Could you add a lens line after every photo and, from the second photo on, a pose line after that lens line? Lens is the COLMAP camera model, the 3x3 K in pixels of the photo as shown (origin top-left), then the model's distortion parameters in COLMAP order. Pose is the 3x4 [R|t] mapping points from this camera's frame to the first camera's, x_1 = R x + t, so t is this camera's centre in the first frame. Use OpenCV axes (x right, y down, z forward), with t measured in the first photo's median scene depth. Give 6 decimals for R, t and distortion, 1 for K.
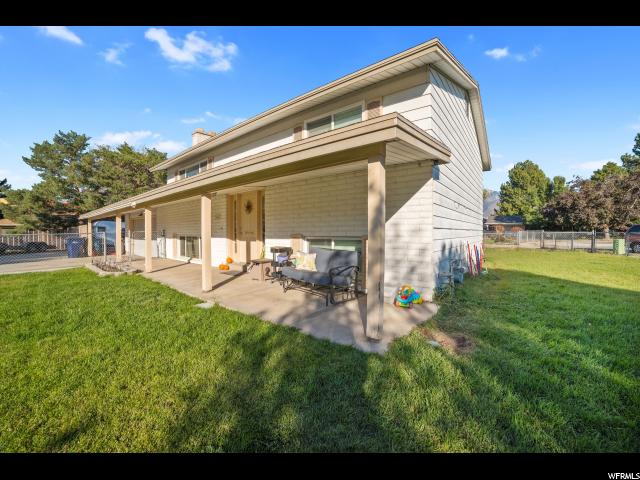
lens RADIAL K [[255.8, 0, 327.7], [0, 255.8, 242.6], [0, 0, 1]] dist [-0.035586, 0.000075]
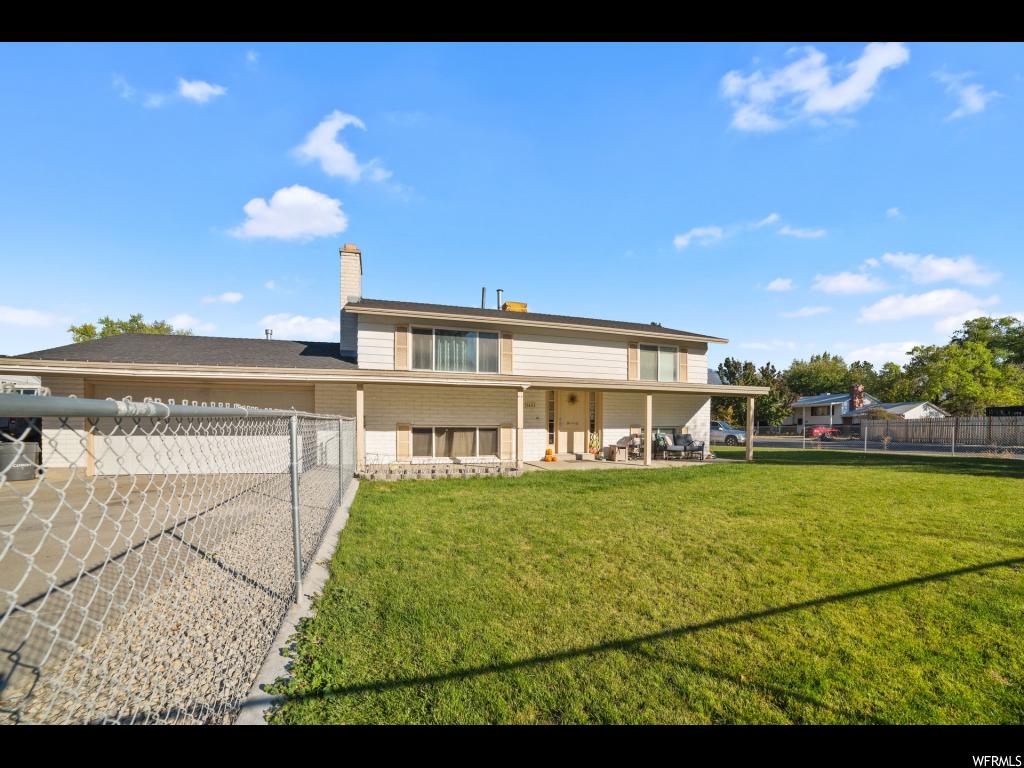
lens RADIAL K [[409.3, 0, 524.3], [0, 409.3, 388.2], [0, 0, 1]] dist [-0.035586, 0.000075]
pose [[0.577709, 0.103392, 0.809668, -0.612945], [0.038461, 0.987395, -0.153530, 0.022369], [-0.815336, 0.119836, 0.566450, 0.077751]]
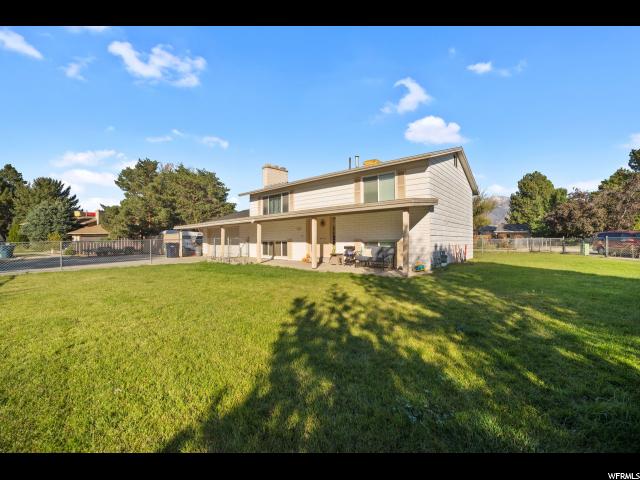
lens RADIAL K [[255.8, 0, 327.7], [0, 255.8, 242.6], [0, 0, 1]] dist [-0.035586, 0.000075]
pose [[0.998603, 0.000140, -0.052835, -0.061952], [-0.001762, 0.999528, -0.030658, 0.012272], [0.052806, 0.030708, 0.998133, -0.224460]]
